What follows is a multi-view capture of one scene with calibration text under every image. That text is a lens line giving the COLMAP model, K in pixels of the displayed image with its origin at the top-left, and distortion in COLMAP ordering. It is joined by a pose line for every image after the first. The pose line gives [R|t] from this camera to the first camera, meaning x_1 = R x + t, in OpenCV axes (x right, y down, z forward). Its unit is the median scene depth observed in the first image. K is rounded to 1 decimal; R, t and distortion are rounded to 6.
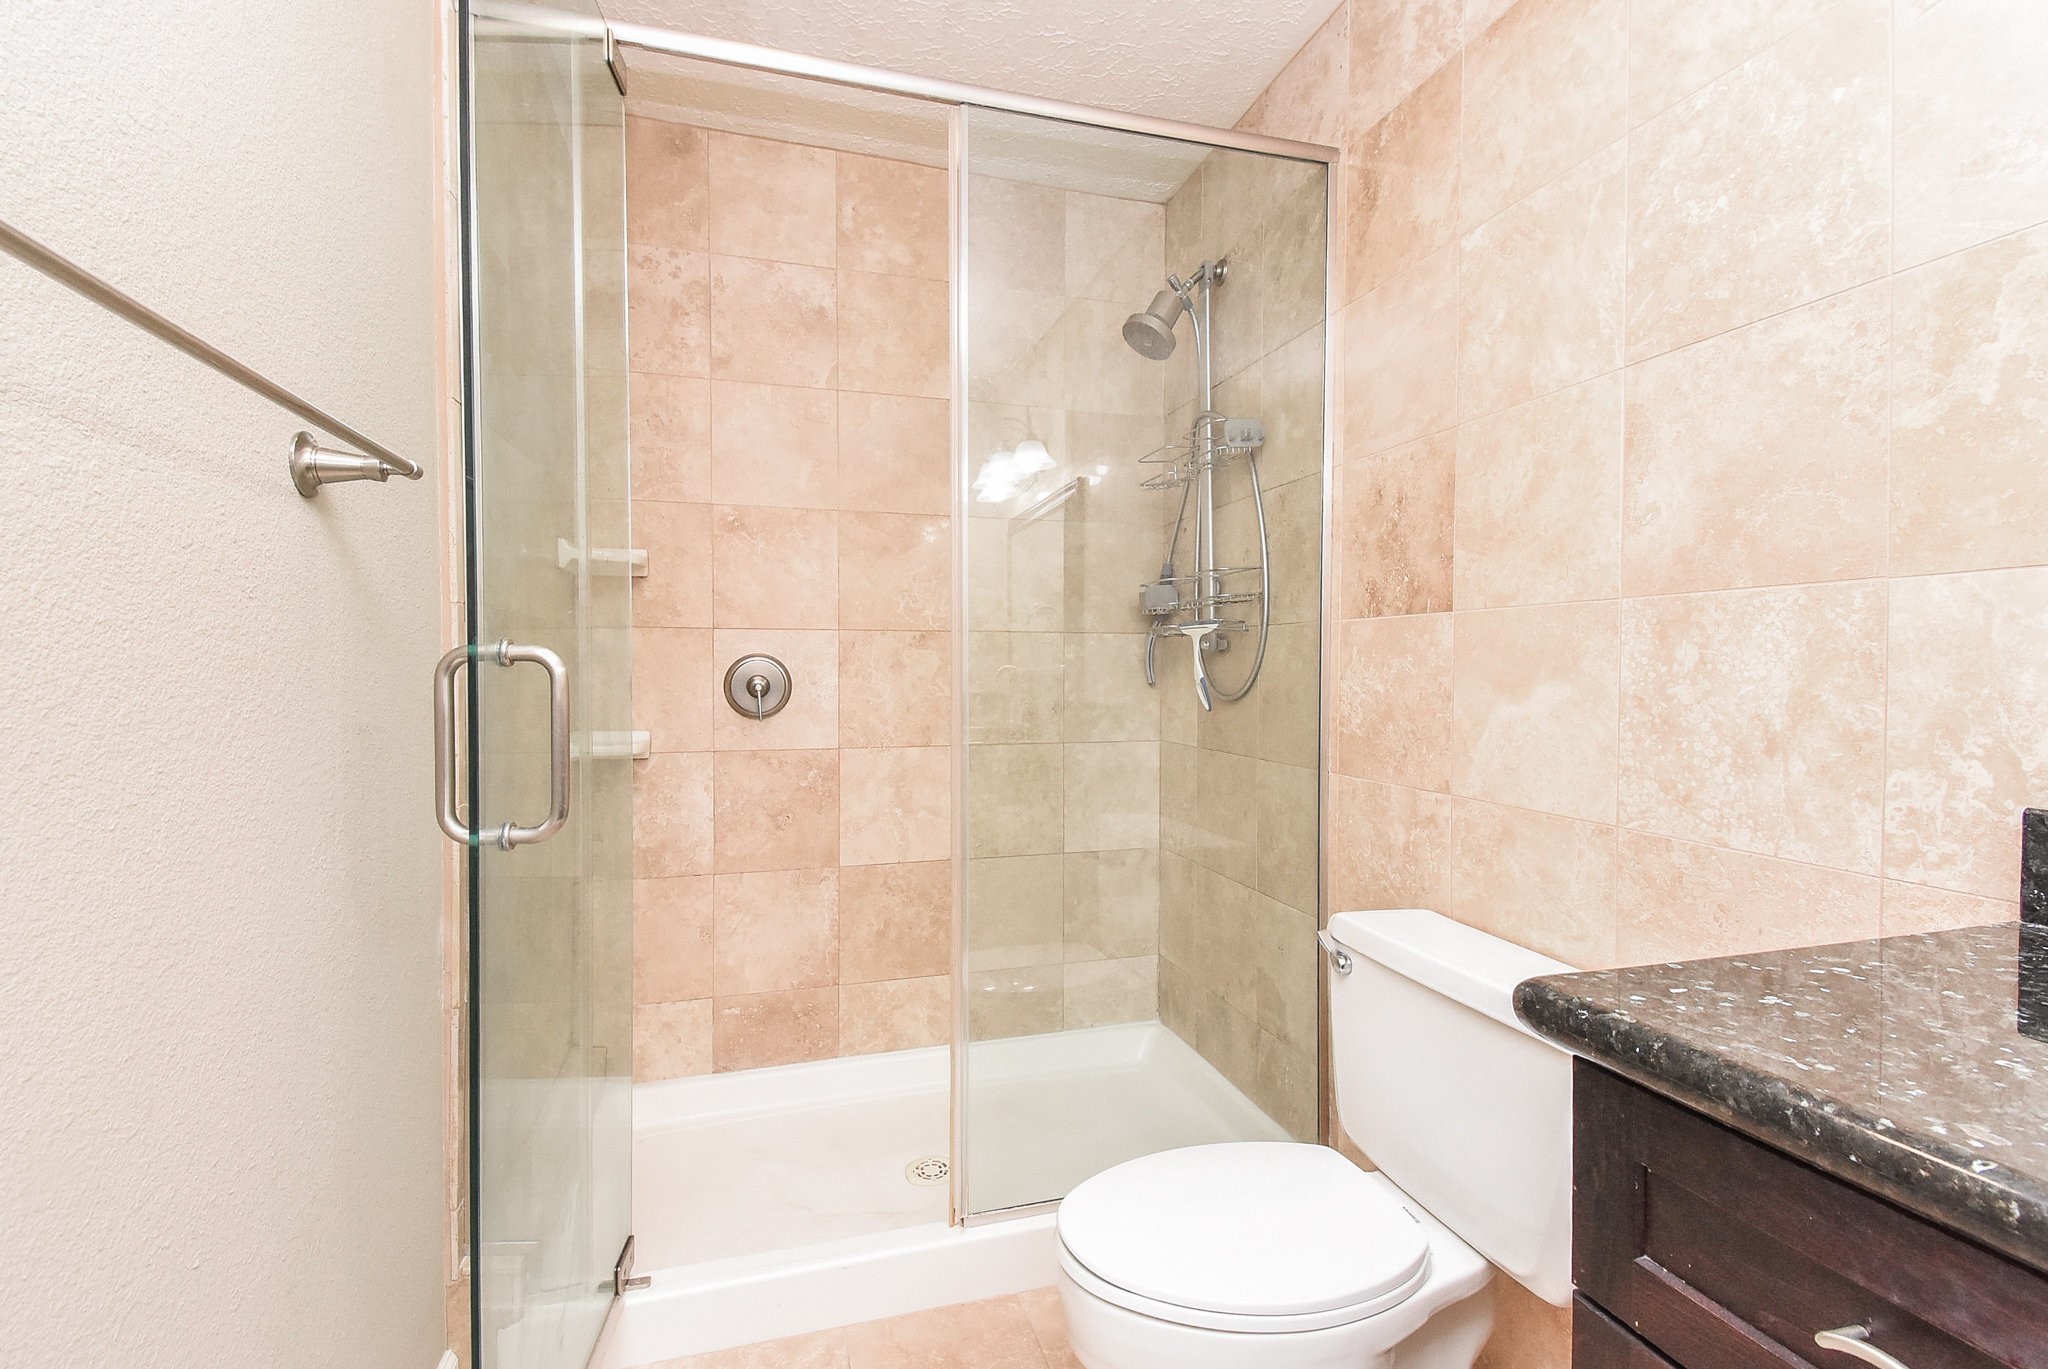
lens RADIAL K [[927.8, 0, 1024.5], [0, 927.8, 676.0], [0, 0, 1]] dist [-0.004408, -0.001798]
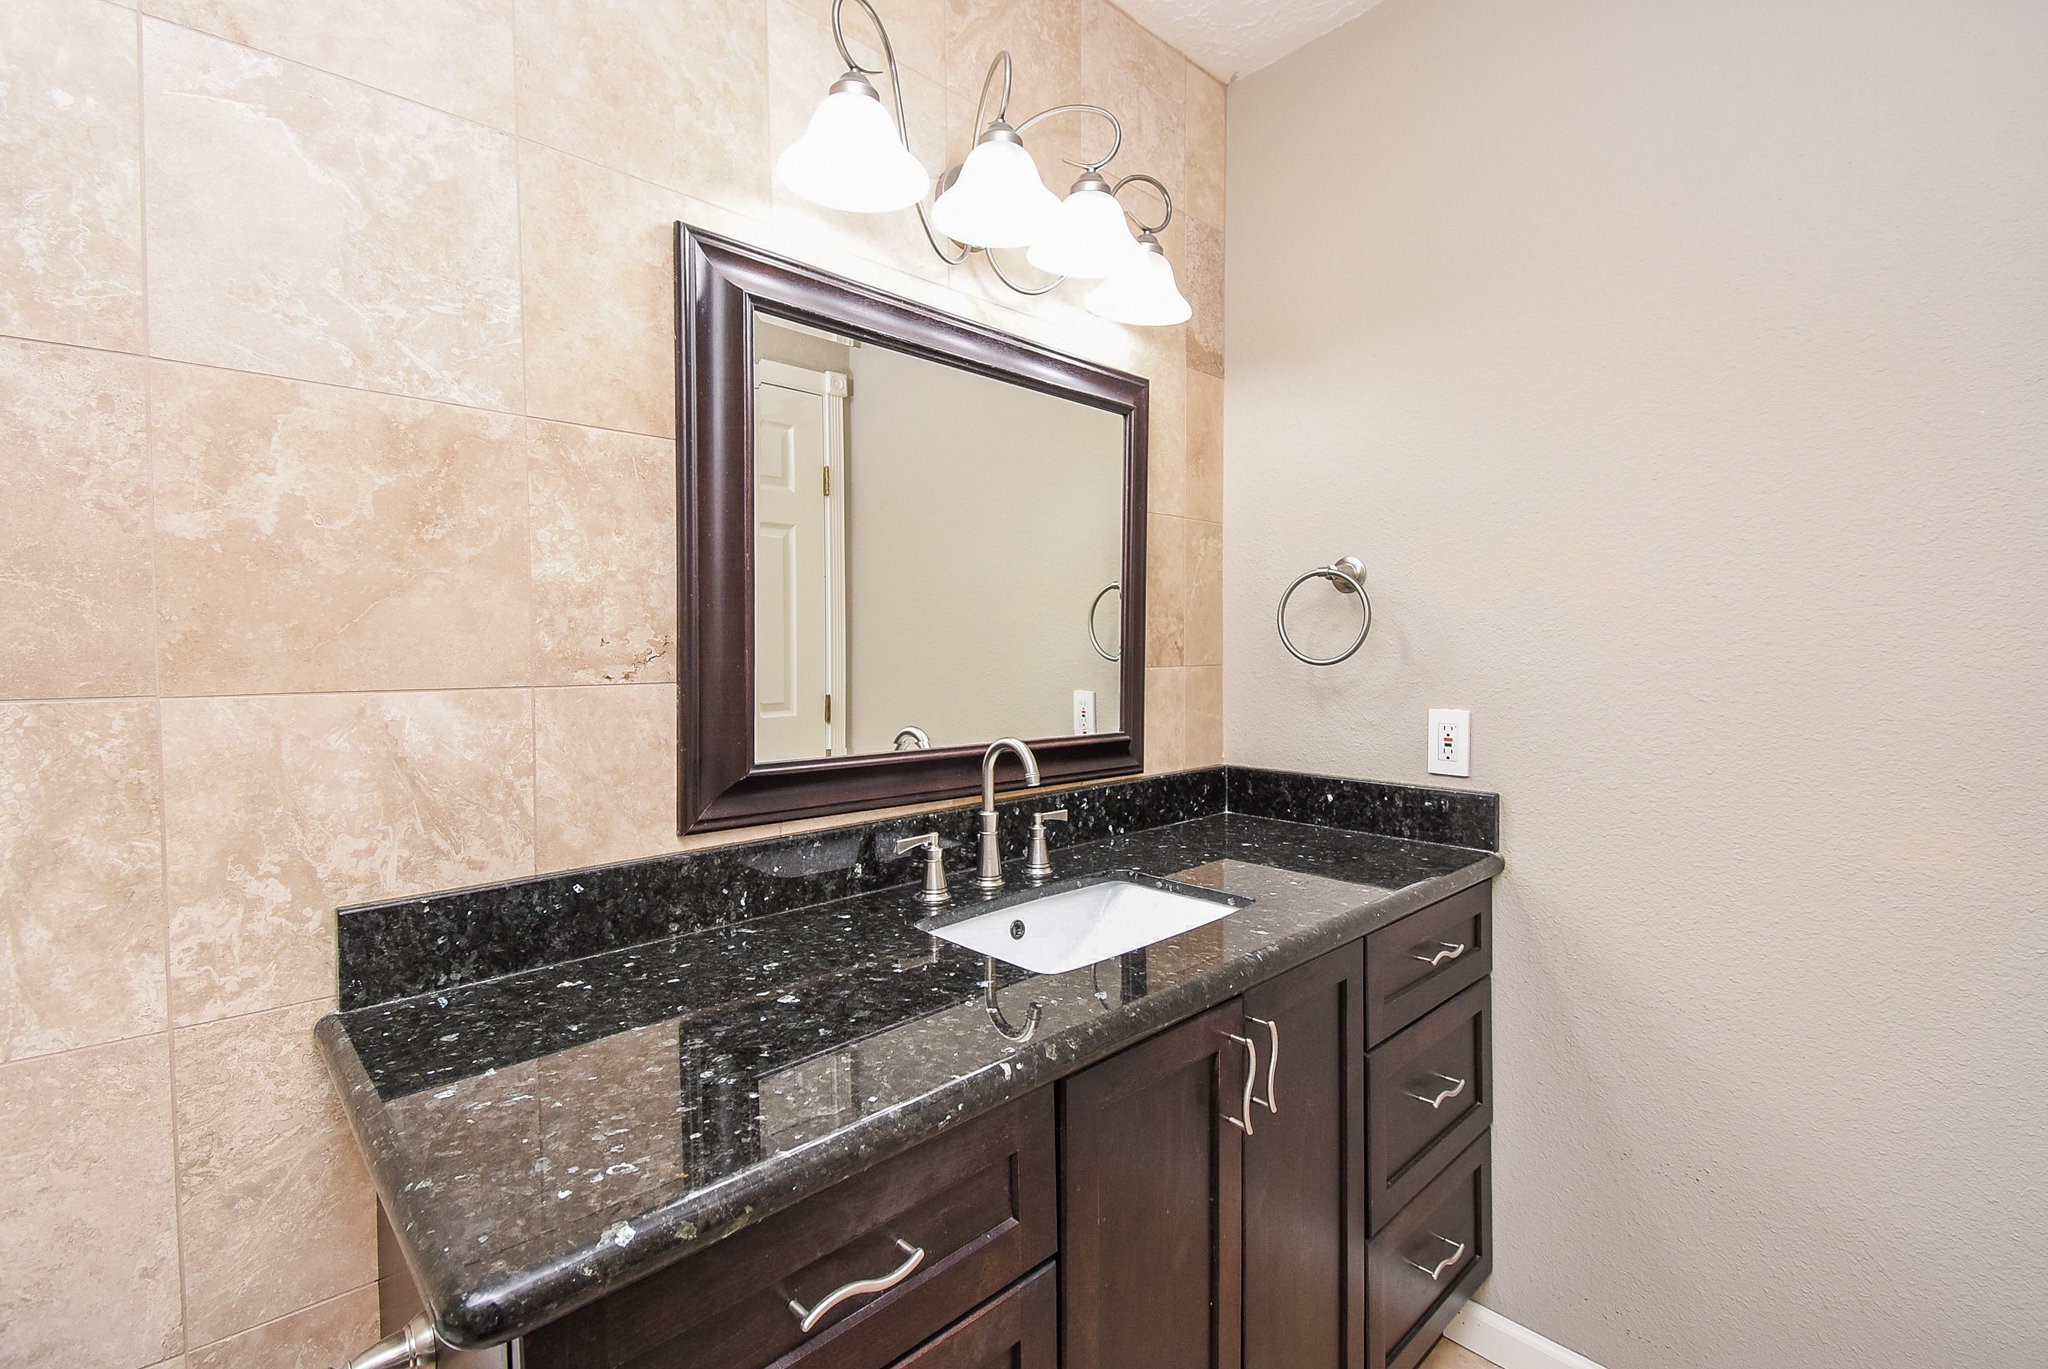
lens RADIAL K [[927.8, 0, 1026.6], [0, 927.8, 677.4], [0, 0, 1]] dist [-0.004408, -0.001798]
pose [[-0.452790, -0.024354, 0.891285, -0.251329], [0.019286, 0.999125, 0.037099, -0.148120], [-0.891409, 0.033987, -0.451924, 0.677412]]
